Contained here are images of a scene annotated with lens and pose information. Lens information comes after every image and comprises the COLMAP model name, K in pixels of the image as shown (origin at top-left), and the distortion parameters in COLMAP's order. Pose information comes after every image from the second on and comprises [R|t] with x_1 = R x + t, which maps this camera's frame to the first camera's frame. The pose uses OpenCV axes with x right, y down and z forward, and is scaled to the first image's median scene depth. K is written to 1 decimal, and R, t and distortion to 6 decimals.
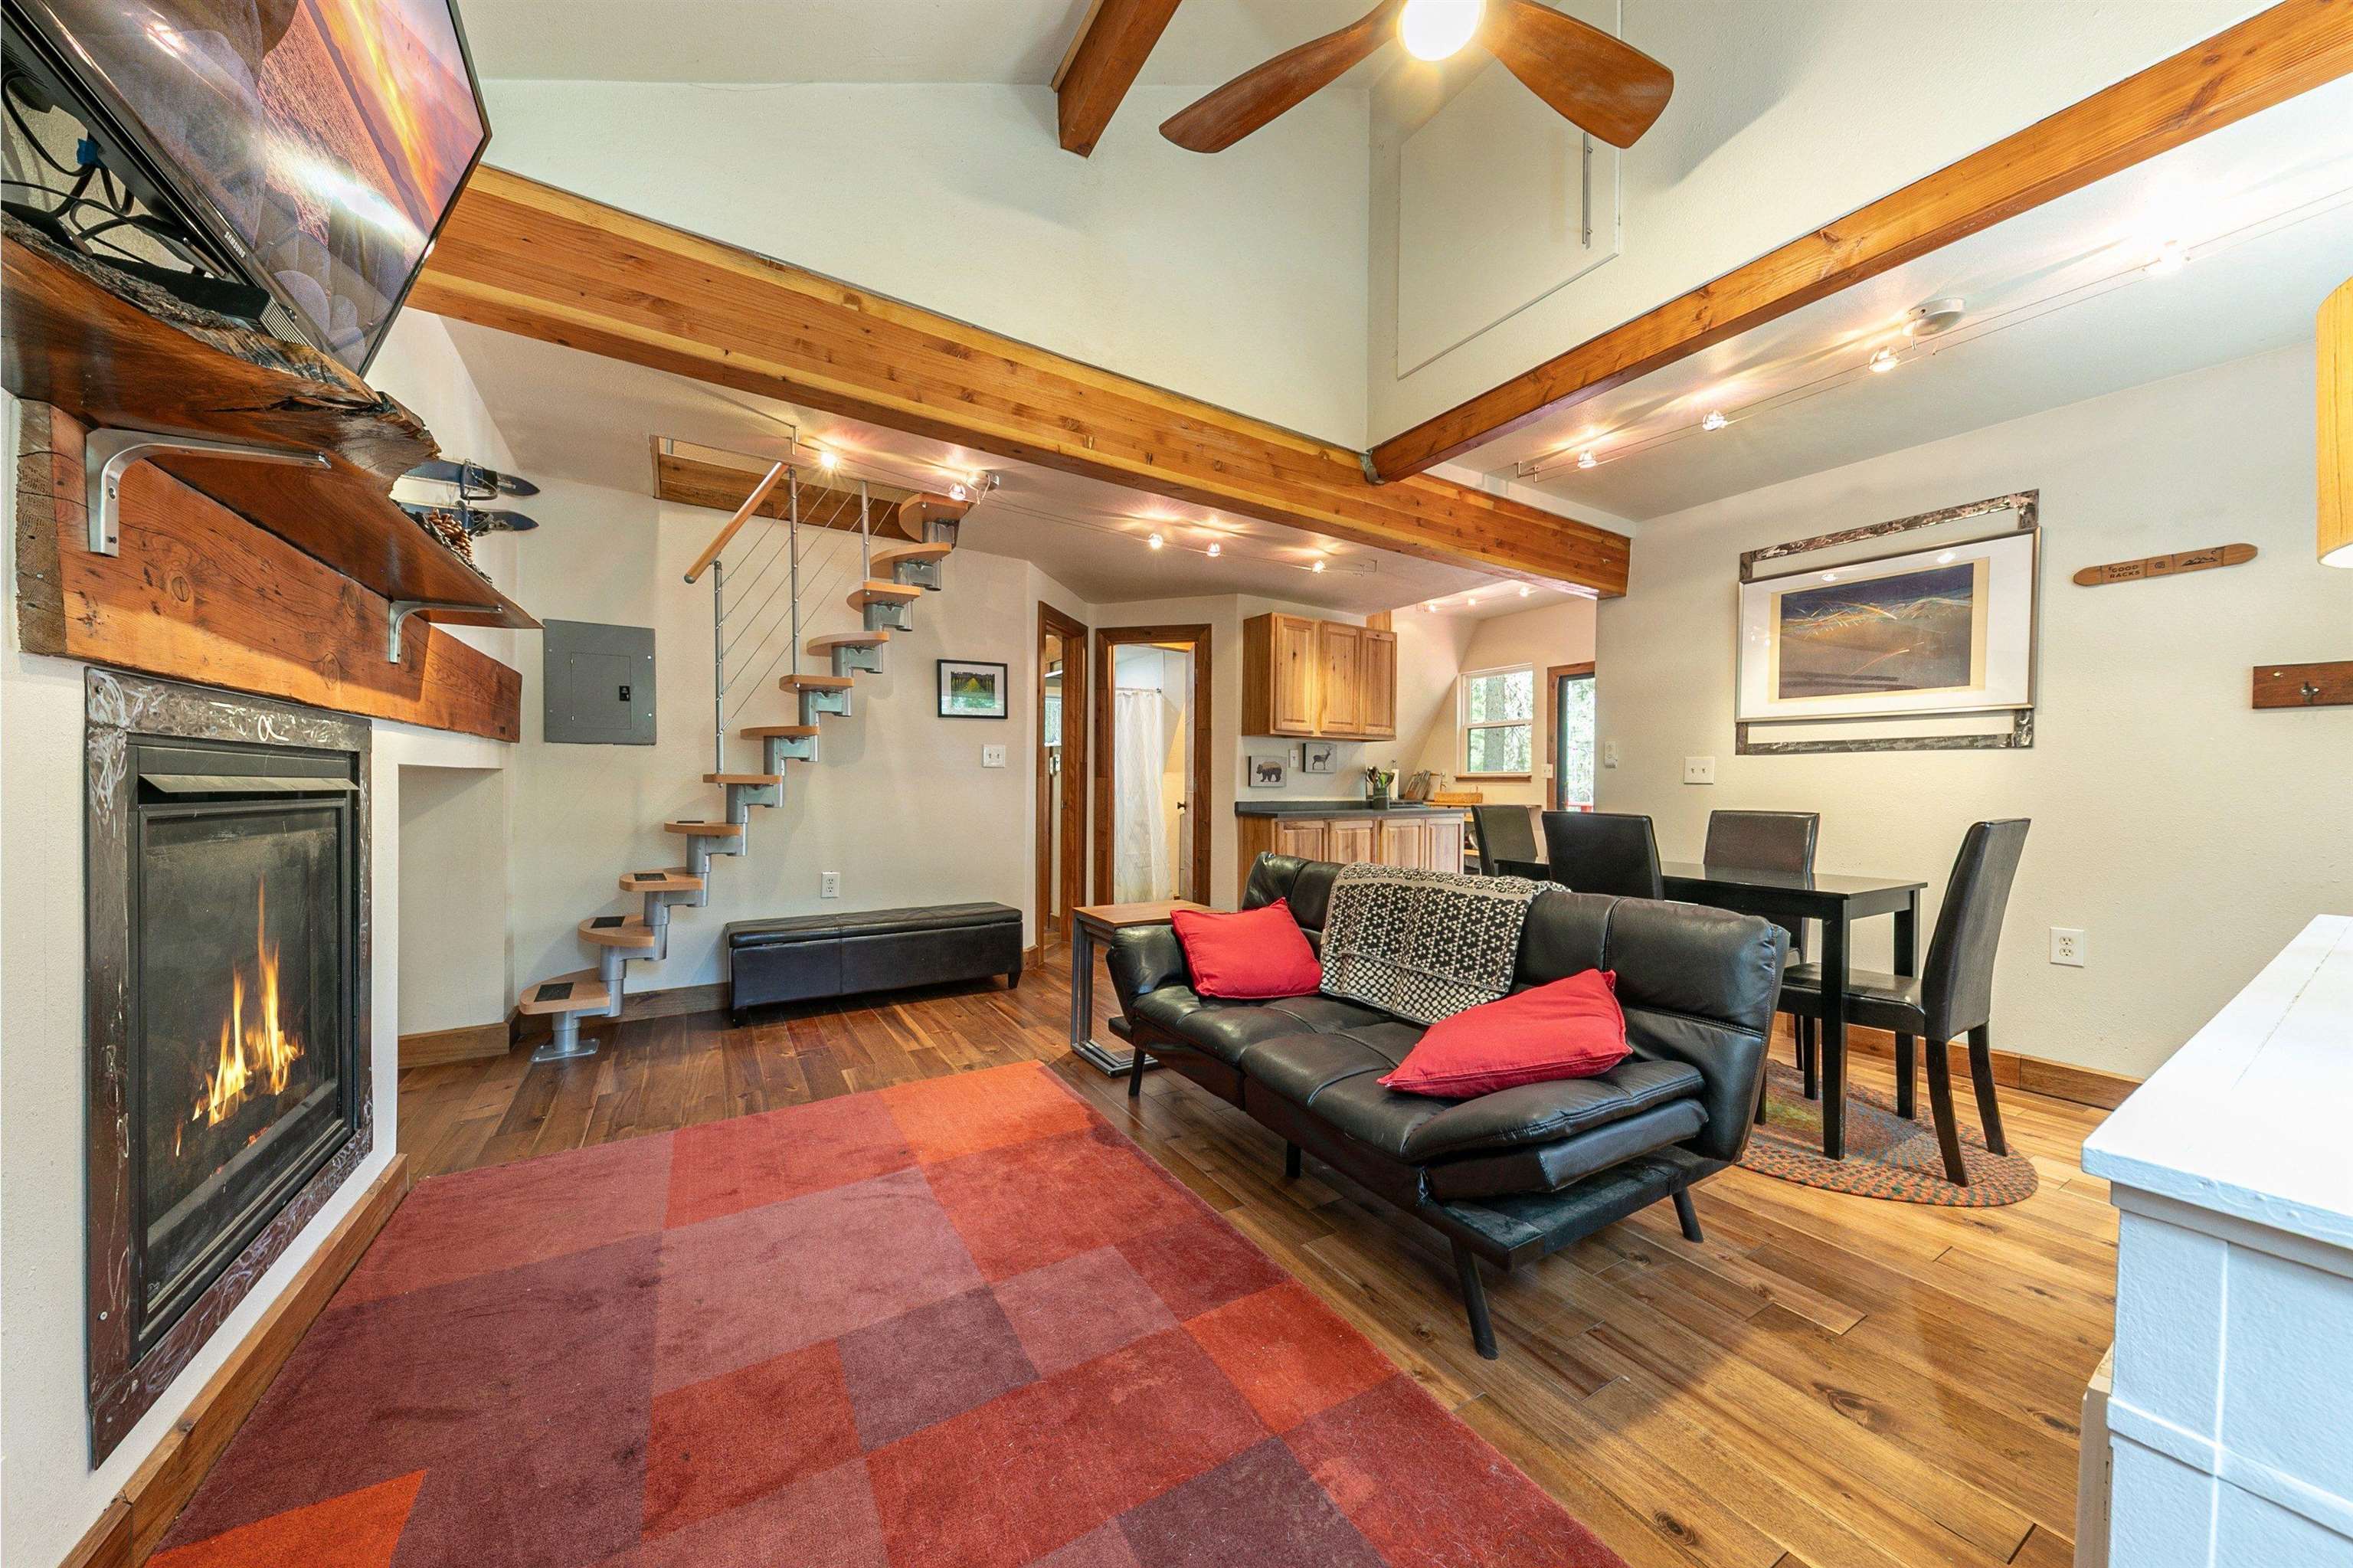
lens RADIAL K [[810.4, 0, 1143.4], [0, 810.4, 779.6], [0, 0, 1]] dist [0.003171, -0.002771]
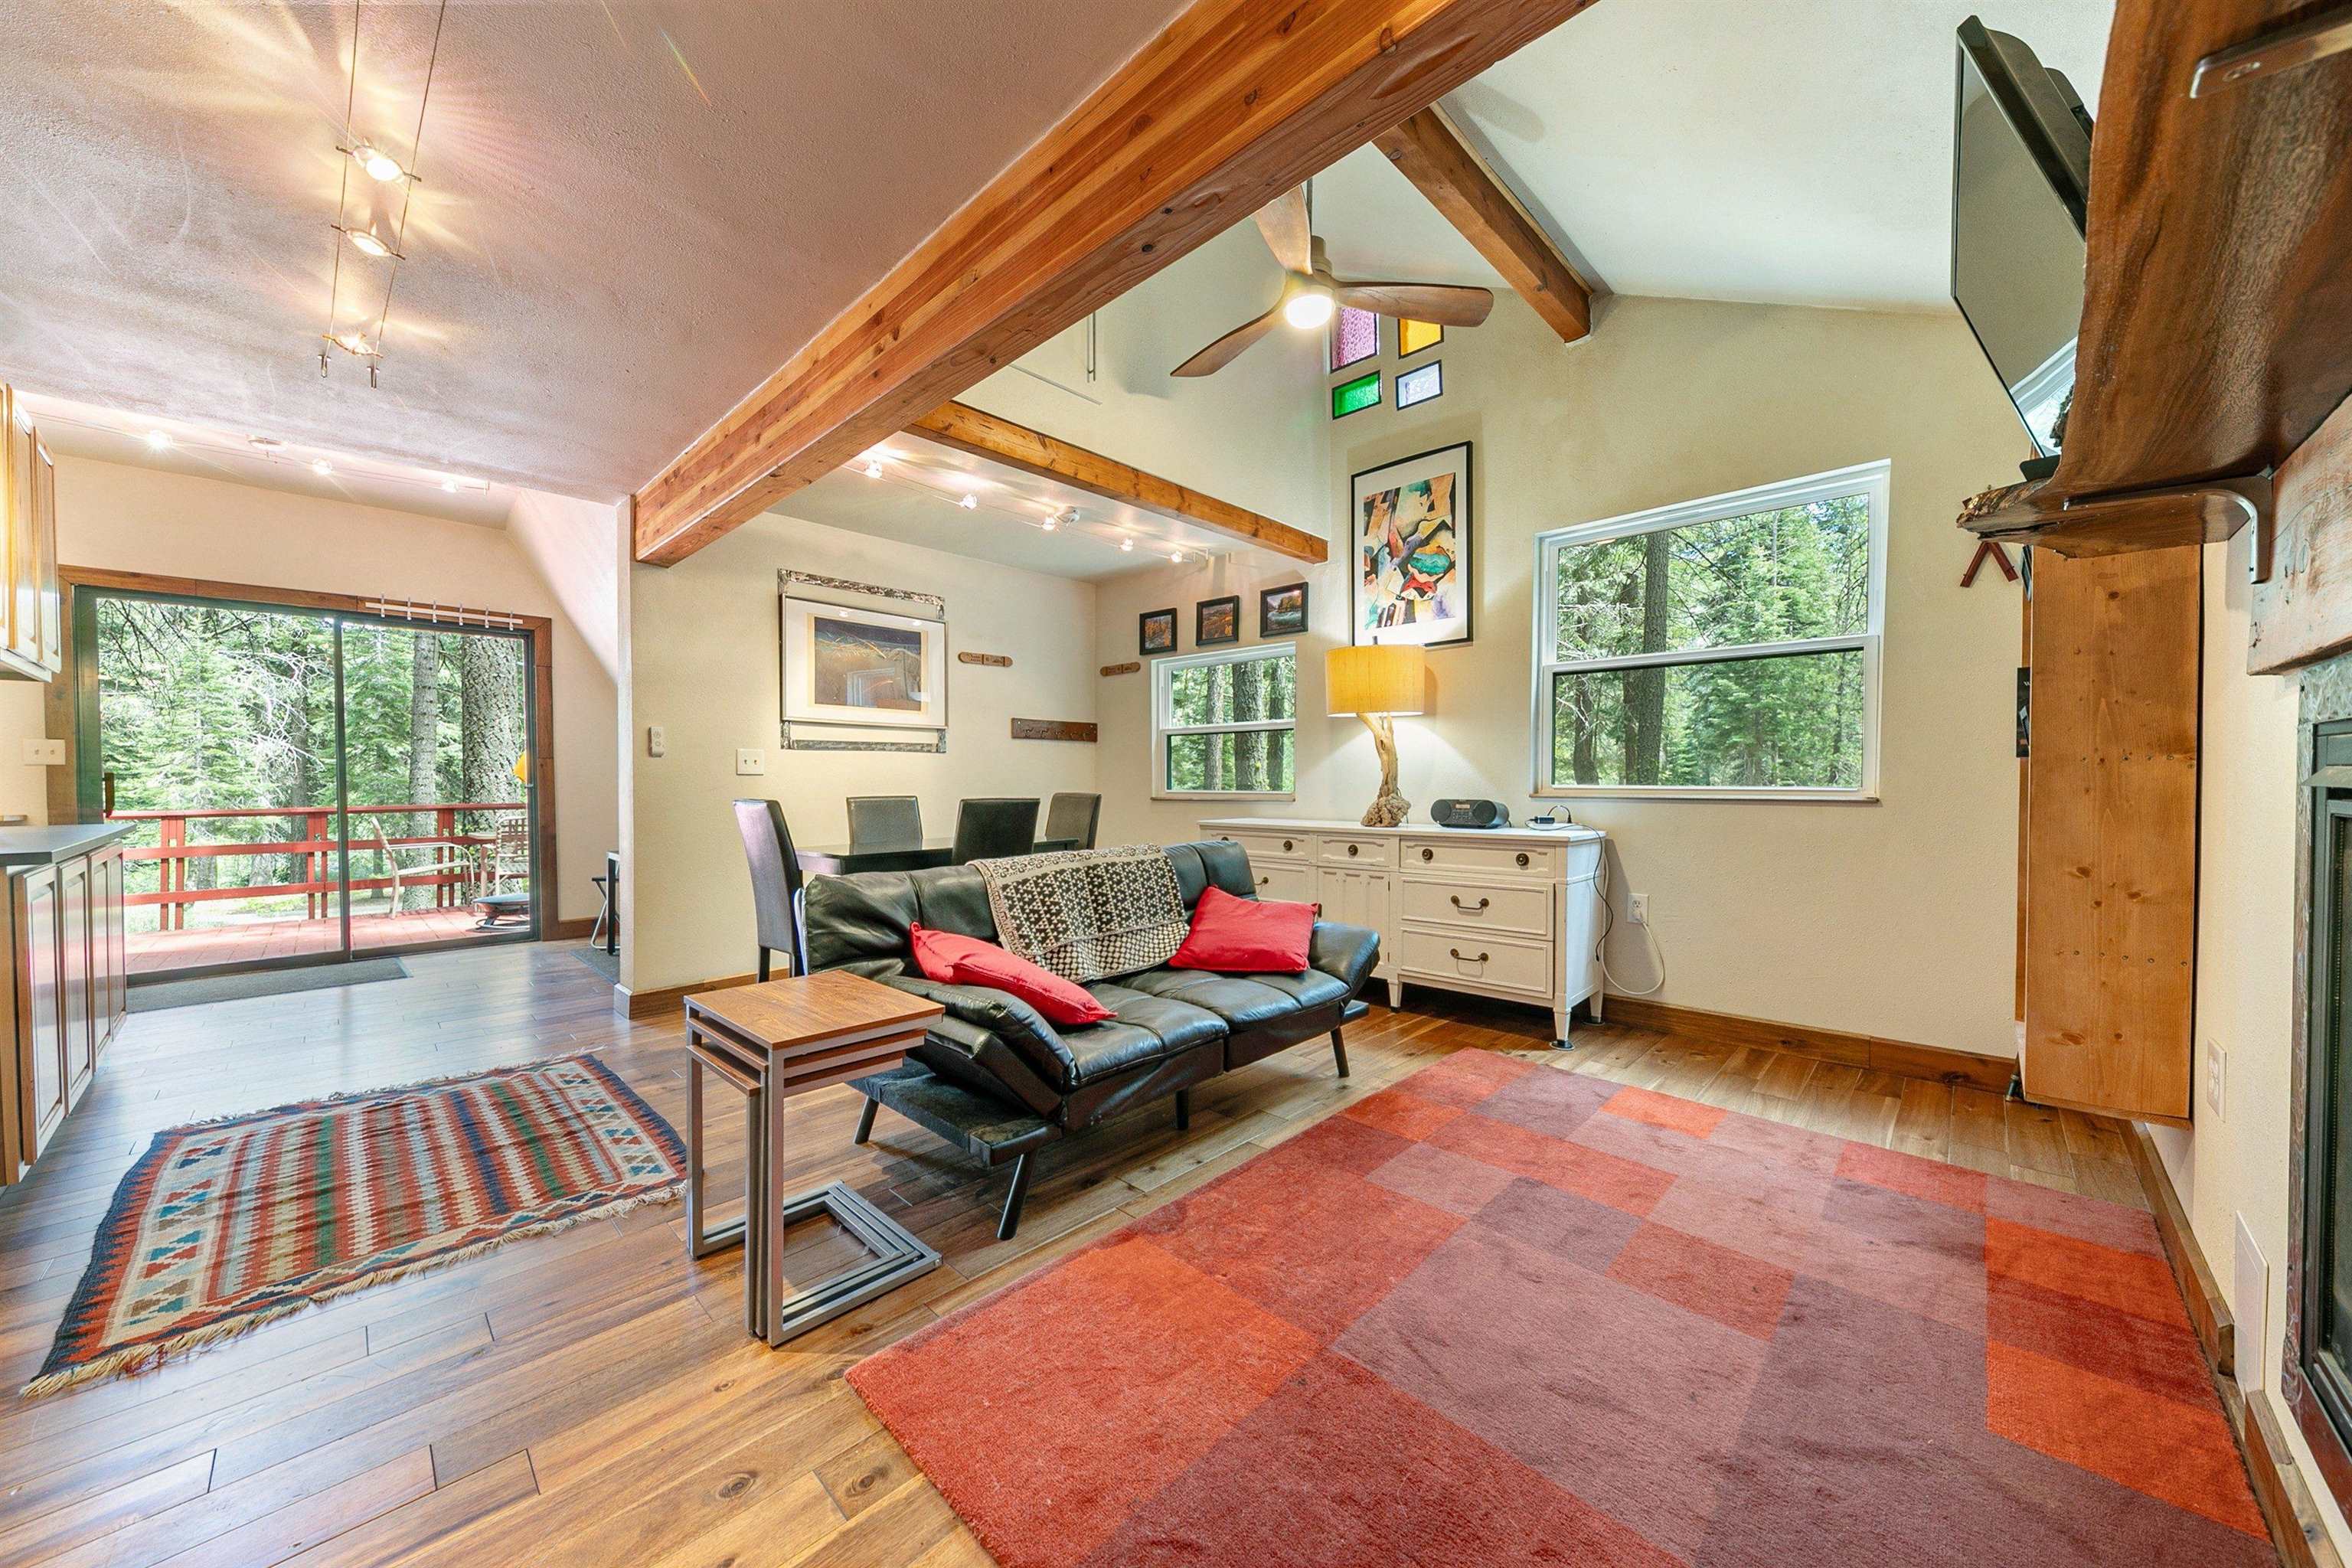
lens RADIAL K [[810.0, 0, 1196.1], [0, 810.0, 802.6], [0, 0, 1]] dist [0.003171, -0.002771]
pose [[-0.292711, -0.033533, 0.955613, -0.545425], [-0.003175, 0.999413, 0.034097, 0.003492], [-0.956196, 0.006946, -0.292646, 0.822321]]
